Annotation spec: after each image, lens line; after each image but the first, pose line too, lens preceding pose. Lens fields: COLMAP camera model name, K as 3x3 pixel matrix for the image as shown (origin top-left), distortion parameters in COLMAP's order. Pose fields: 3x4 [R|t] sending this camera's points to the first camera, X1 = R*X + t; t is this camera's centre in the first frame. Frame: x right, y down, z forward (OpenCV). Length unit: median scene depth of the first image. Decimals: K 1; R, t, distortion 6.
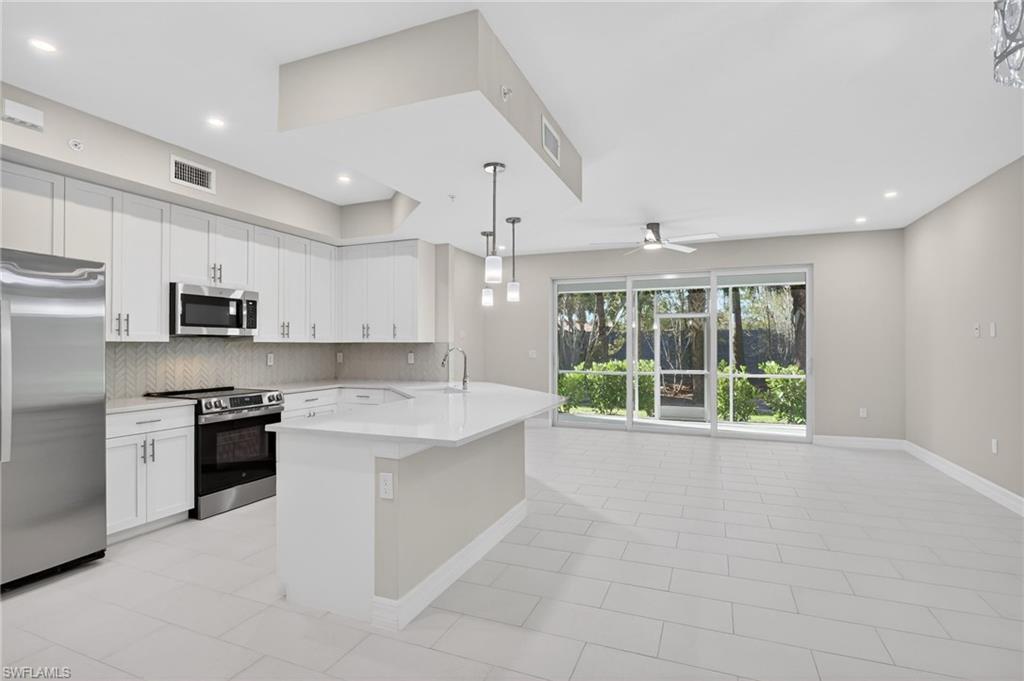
lens RADIAL K [[494.7, 0, 513.7], [0, 494.7, 338.4], [0, 0, 1]] dist [-0.015344, -0.002803]
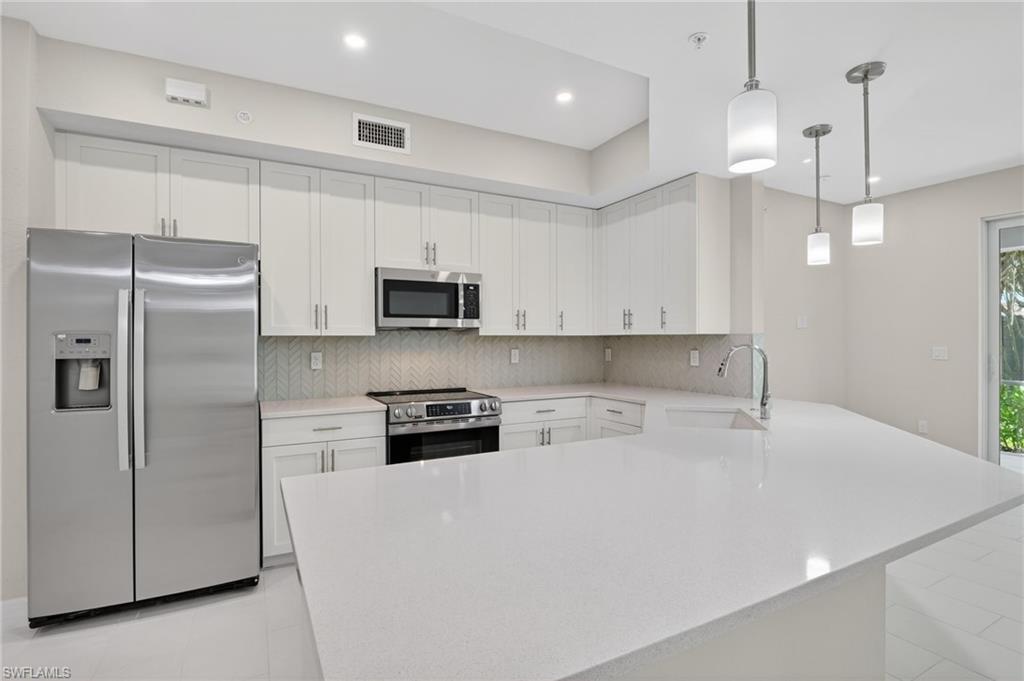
lens RADIAL K [[494.7, 0, 510.0], [0, 494.7, 340.5], [0, 0, 1]] dist [-0.015344, -0.002803]
pose [[0.762965, 0.000445, -0.646439, 0.040381], [0.011047, 0.999845, 0.013727, 0.005403], [0.646345, -0.017614, 0.762842, 0.405450]]
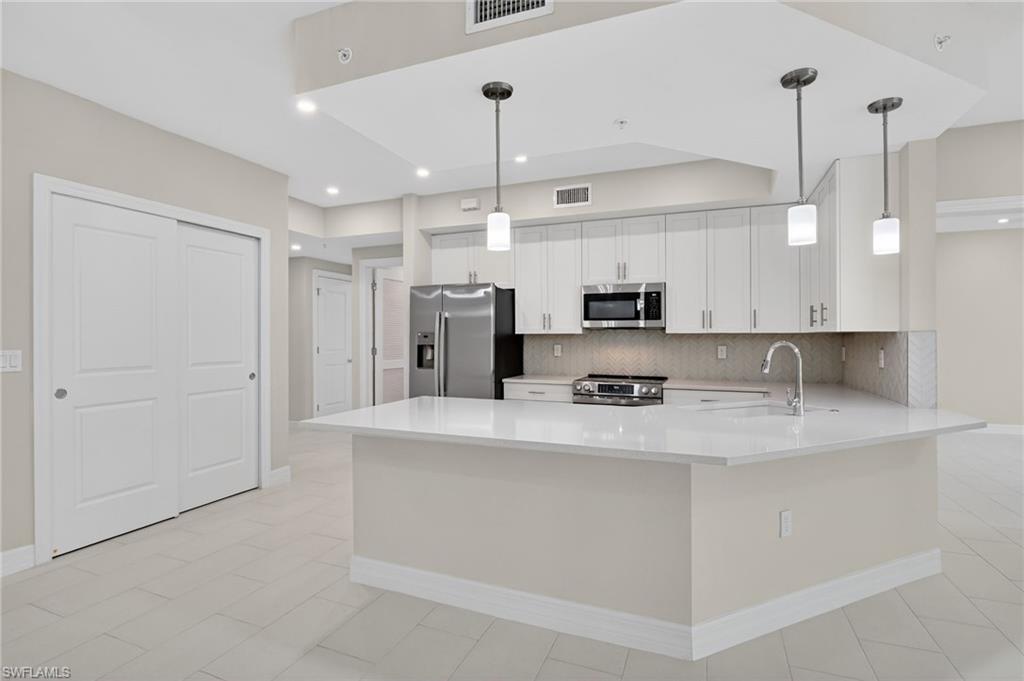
lens RADIAL K [[494.7, 0, 509.0], [0, 494.7, 336.3], [0, 0, 1]] dist [-0.015344, -0.002803]
pose [[-0.008838, 0.001329, -0.999960, 0.462081], [0.013608, 0.999907, 0.001209, 0.008217], [0.999868, -0.013596, -0.008855, 0.689819]]
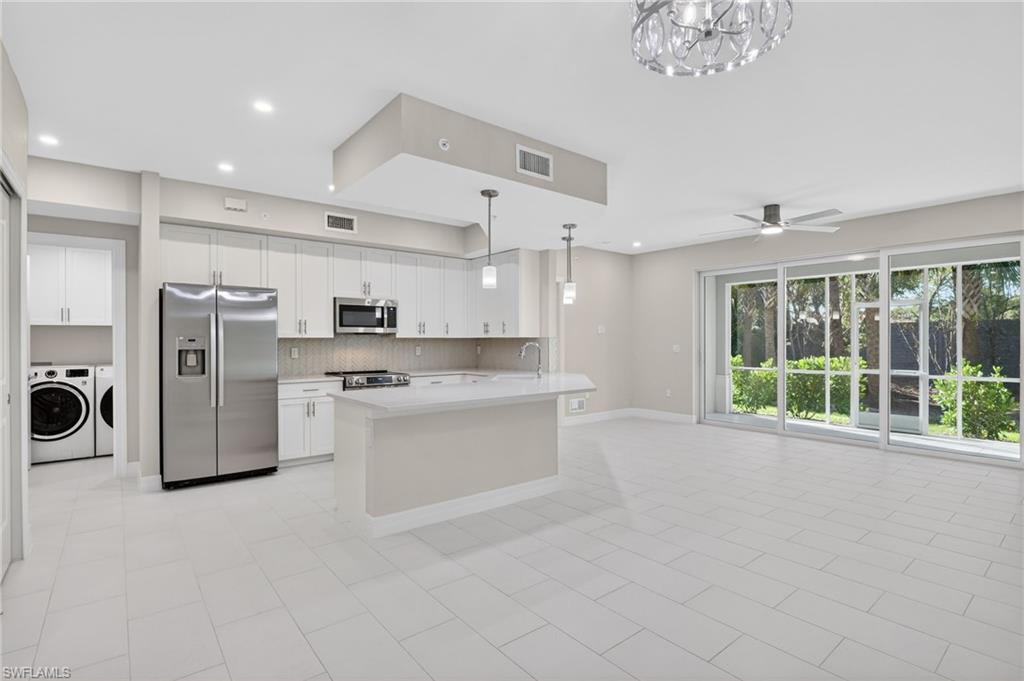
lens RADIAL K [[494.7, 0, 515.4], [0, 494.7, 338.9], [0, 0, 1]] dist [-0.015344, -0.002803]
pose [[0.876655, -0.001171, -0.481117, 0.406426], [0.006780, 0.999928, 0.009921, -0.000226], [0.481071, -0.011959, 0.876600, -0.028148]]
